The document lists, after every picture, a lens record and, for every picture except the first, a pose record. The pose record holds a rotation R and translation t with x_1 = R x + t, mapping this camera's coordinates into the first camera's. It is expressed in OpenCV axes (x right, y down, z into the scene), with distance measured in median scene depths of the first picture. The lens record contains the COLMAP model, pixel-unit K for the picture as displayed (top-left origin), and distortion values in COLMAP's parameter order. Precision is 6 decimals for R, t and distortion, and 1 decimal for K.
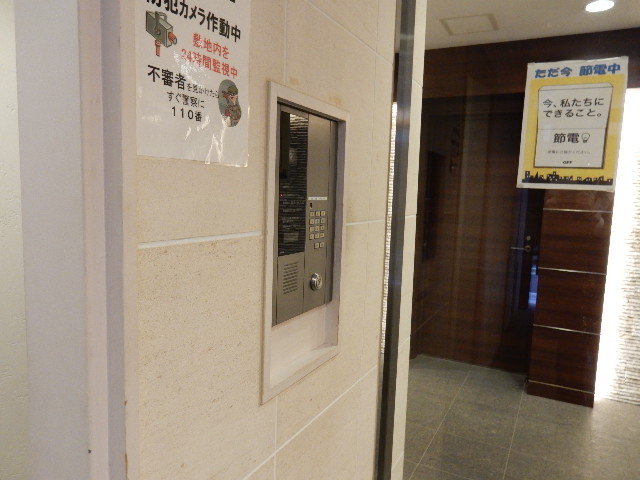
lens RADIAL K [[472.1, 0, 320.1], [0, 472.1, 239.2], [0, 0, 1]] dist [0.000567, 0.004372]
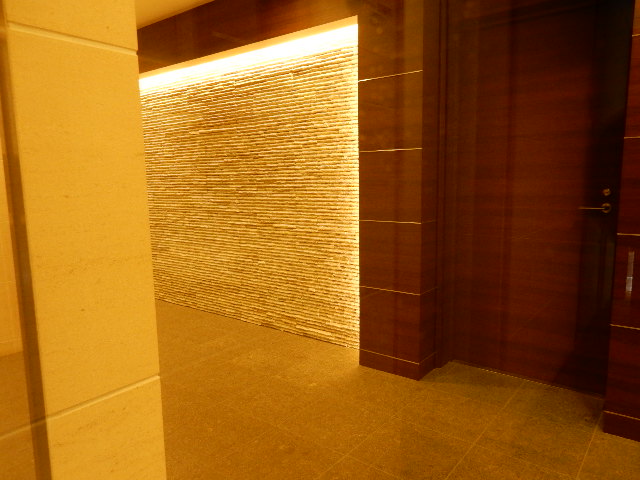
lens RADIAL K [[472.1, 0, 319.8], [0, 472.1, 242.4], [0, 0, 1]] dist [0.000567, 0.004372]
pose [[0.981565, -0.024037, -0.189611, 0.189376], [0.029694, 0.999193, 0.027050, 0.041691], [0.188808, -0.032182, 0.981487, 0.305267]]
